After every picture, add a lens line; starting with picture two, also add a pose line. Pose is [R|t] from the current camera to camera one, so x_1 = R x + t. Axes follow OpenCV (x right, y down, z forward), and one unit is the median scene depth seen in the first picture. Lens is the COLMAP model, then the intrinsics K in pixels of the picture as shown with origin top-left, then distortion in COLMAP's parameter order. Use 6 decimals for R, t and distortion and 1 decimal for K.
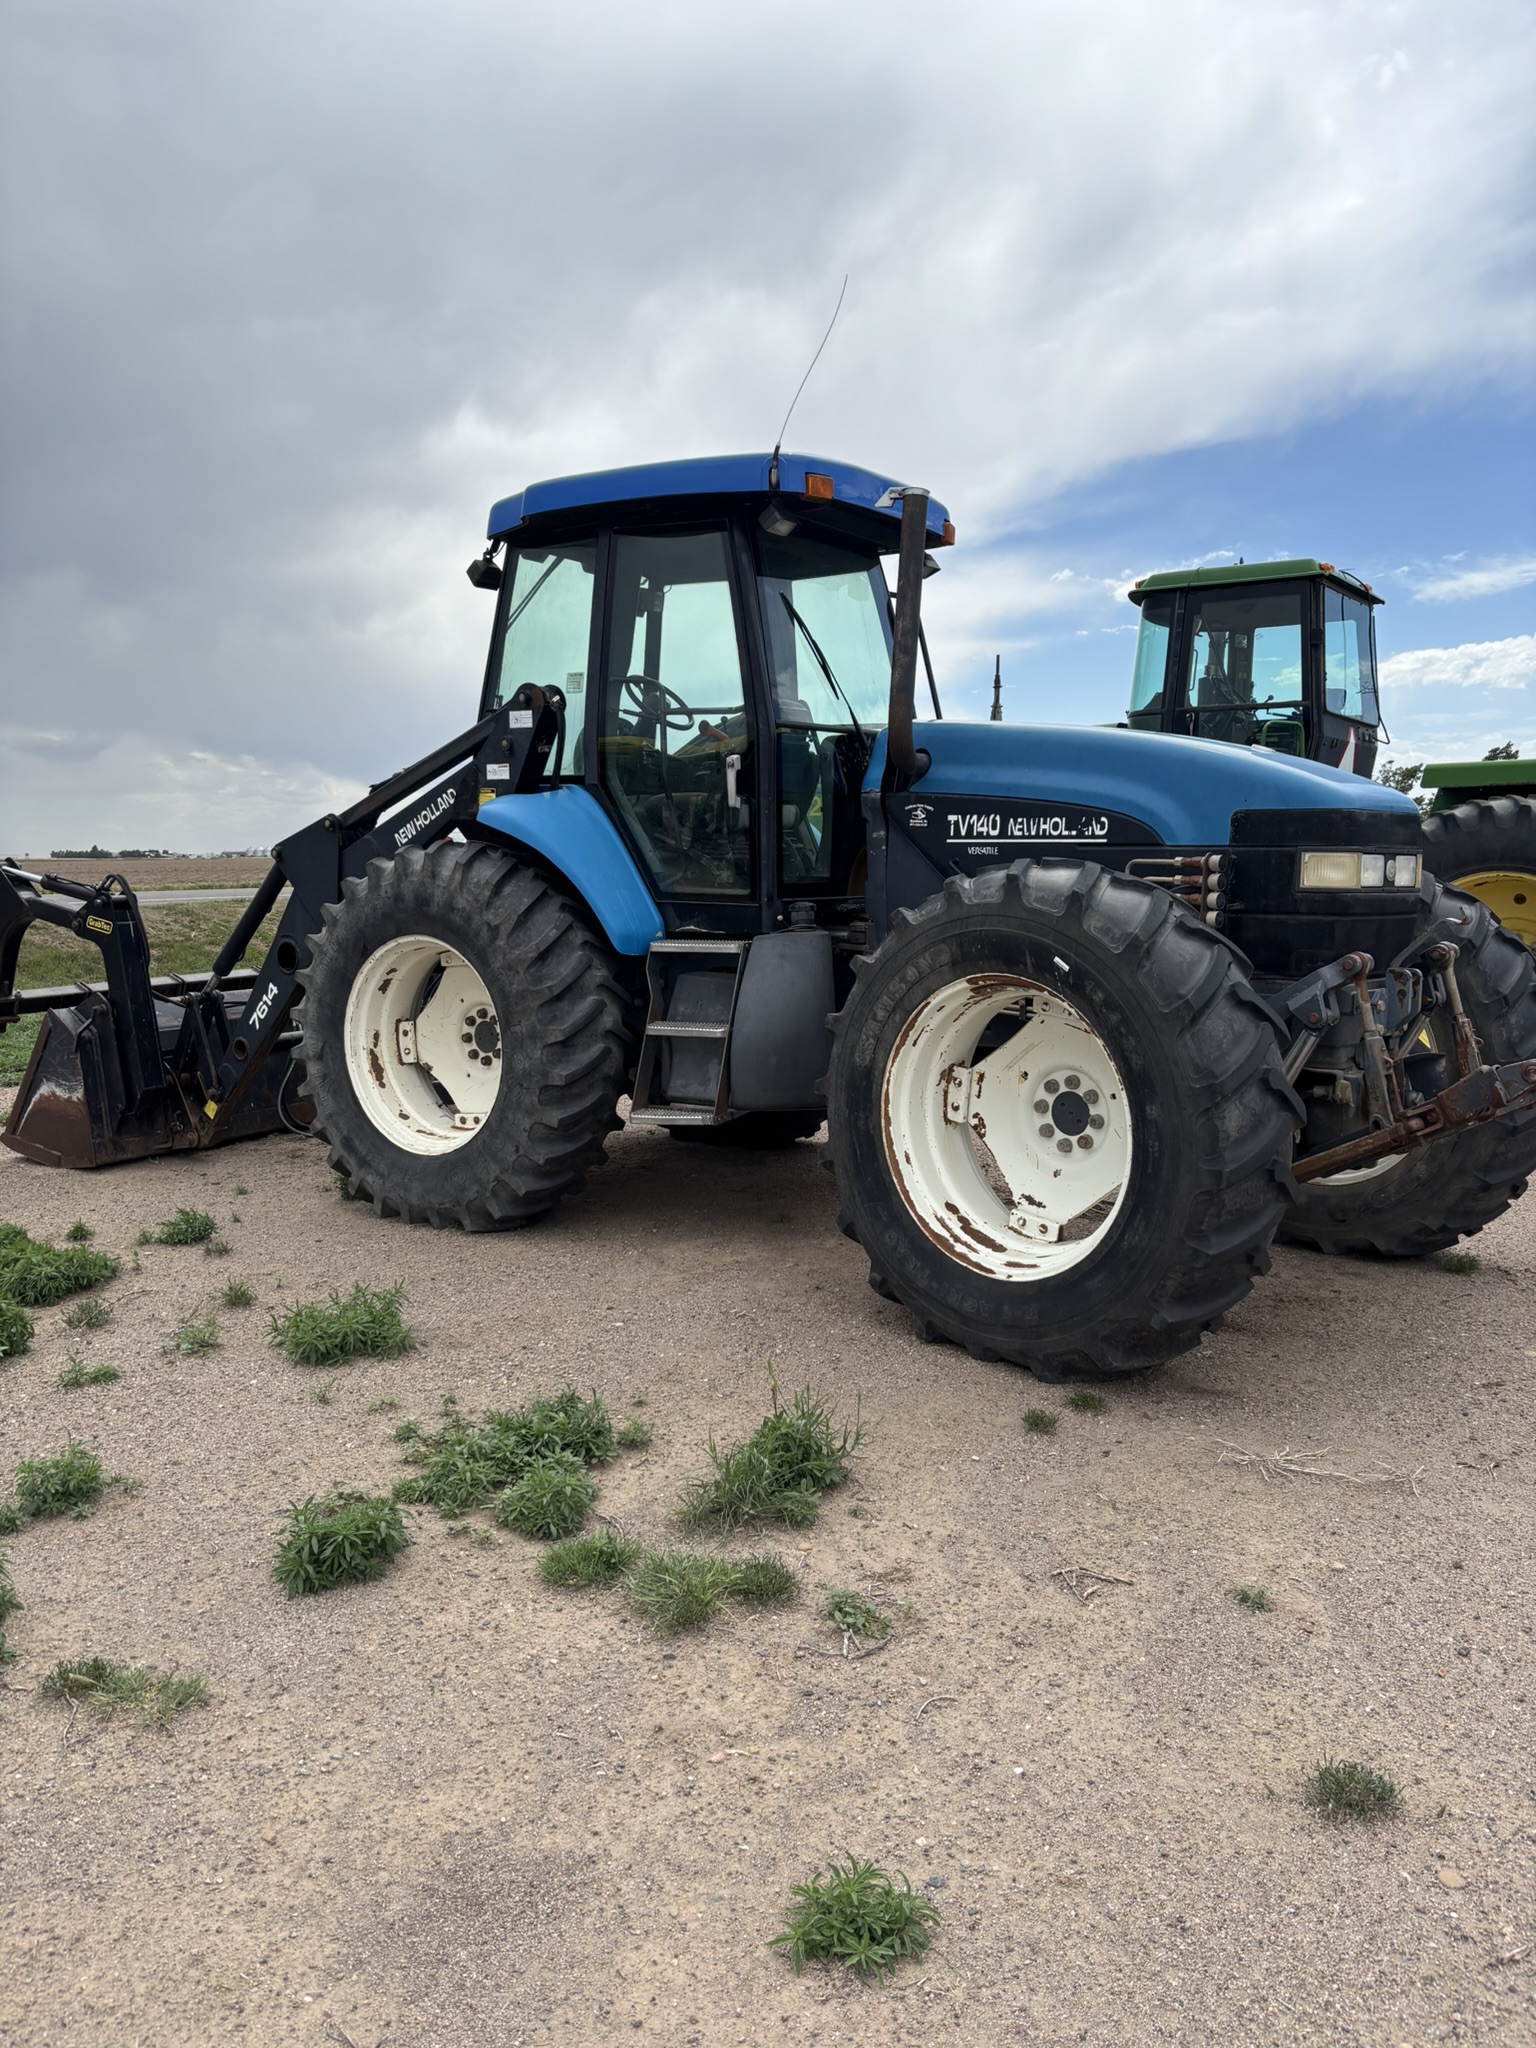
lens RADIAL K [[1529.3, 0, 723.7], [0, 1529.3, 1030.7], [0, 0, 1]] dist [0.008956, 0.000979]
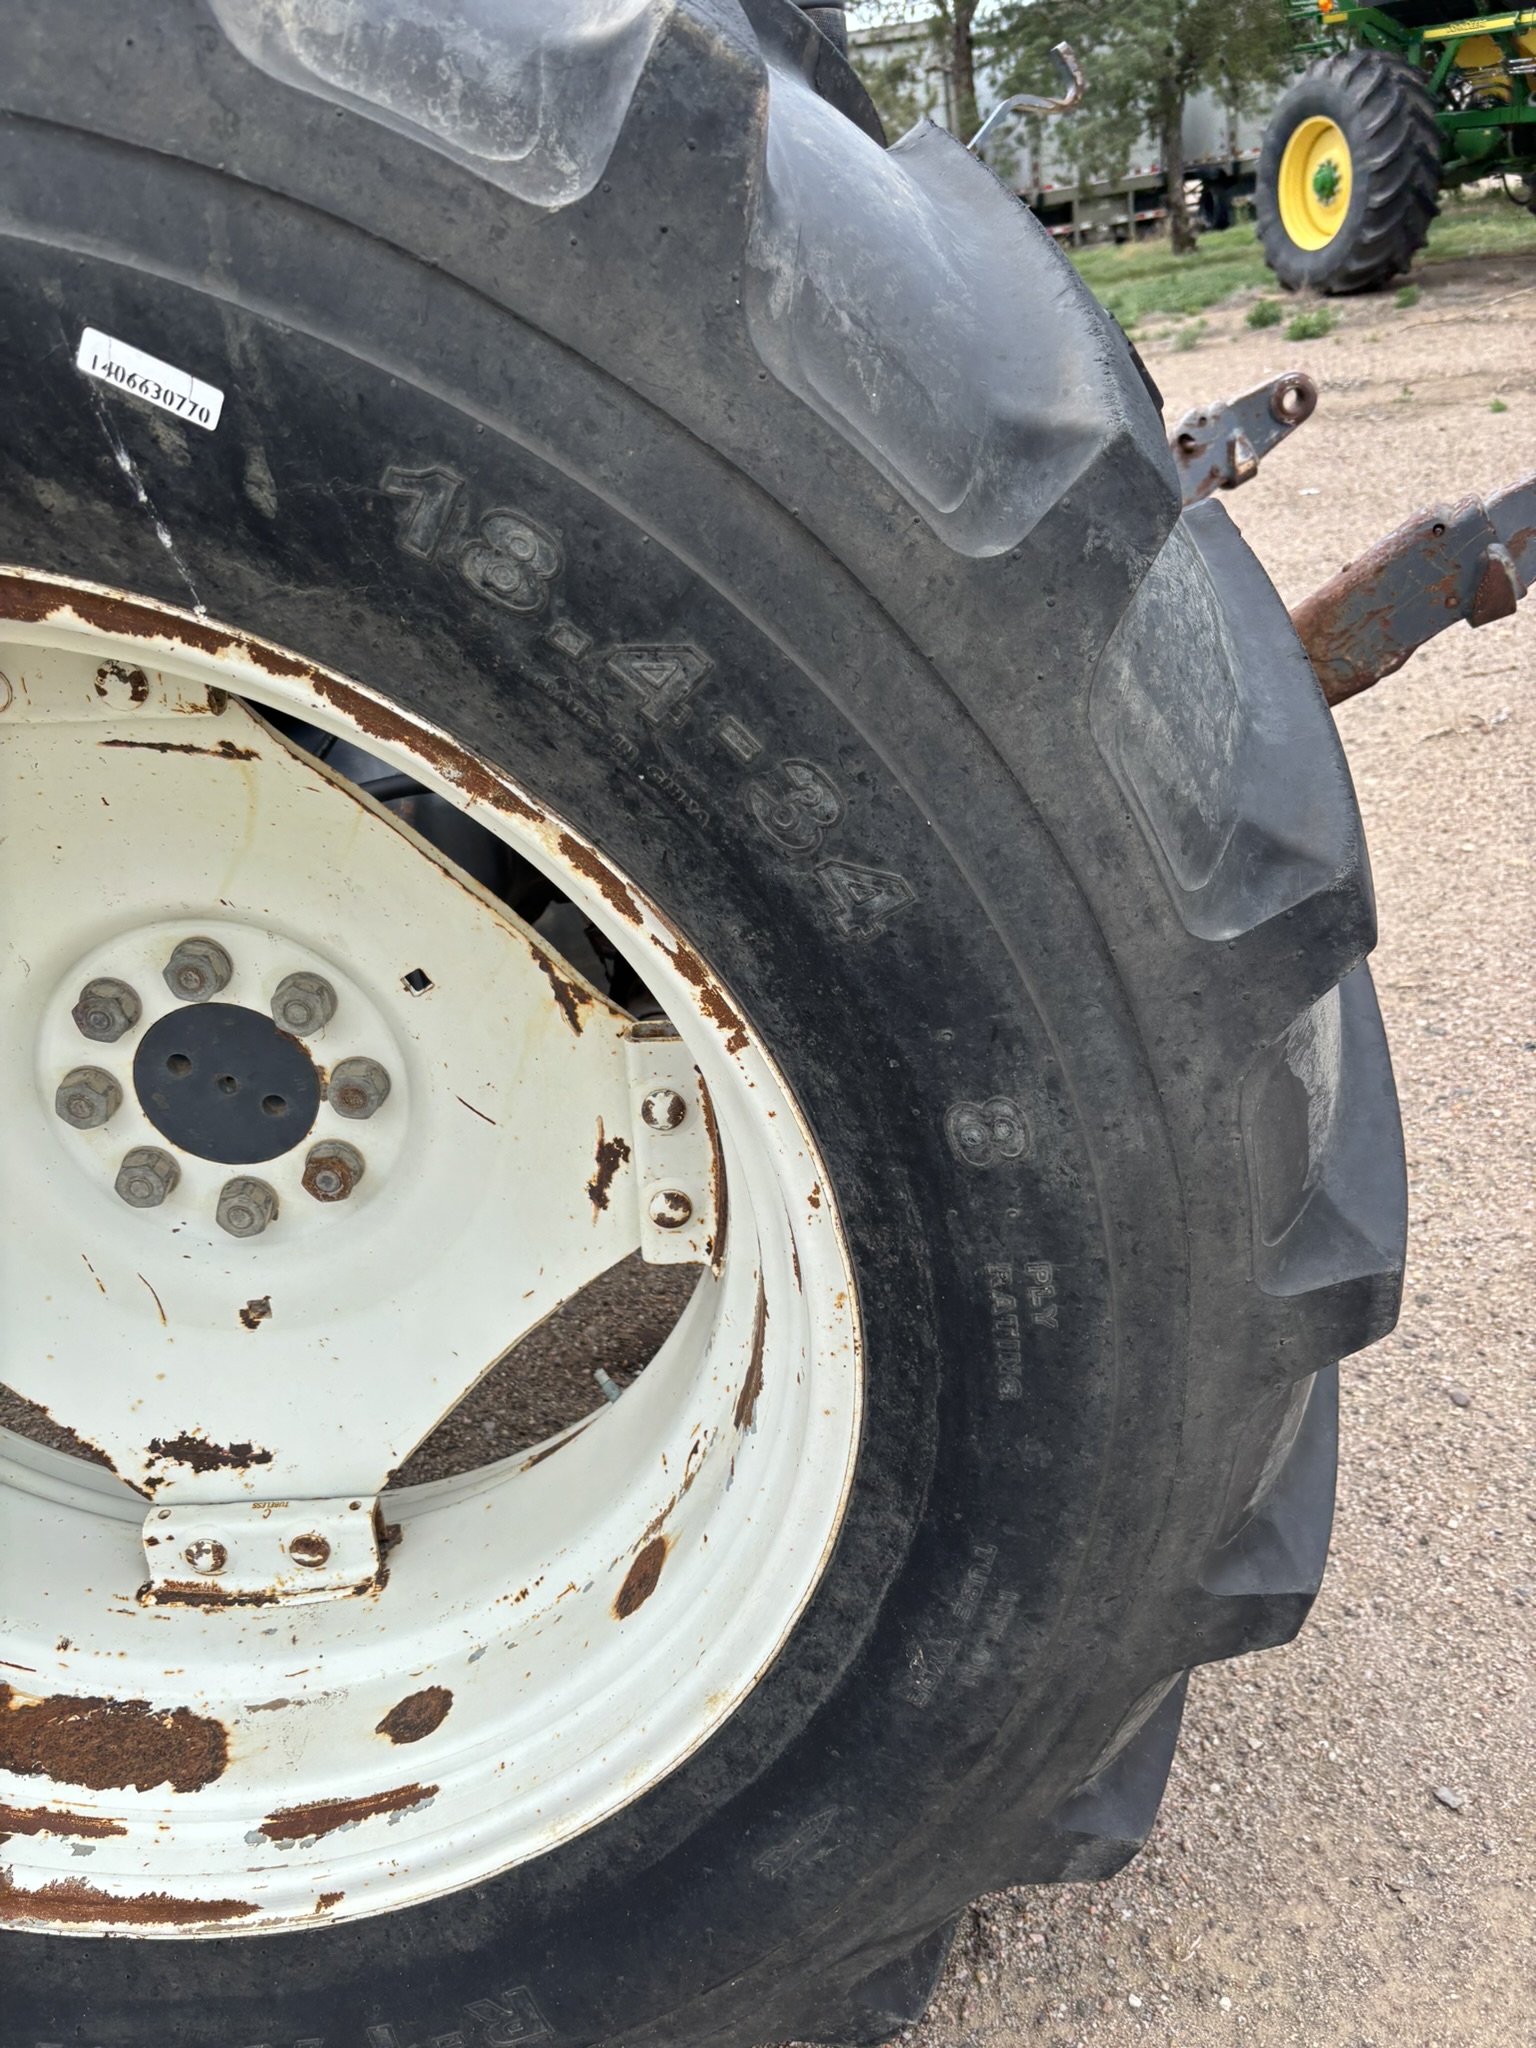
lens RADIAL K [[1529.3, 0, 723.7], [0, 1529.3, 1030.7], [0, 0, 1]] dist [0.008956, 0.000979]
pose [[0.656535, -0.420053, 0.626512, 0.143165], [0.214947, 0.900341, 0.378397, -0.031976], [-0.723021, -0.113764, 0.681394, 0.859533]]
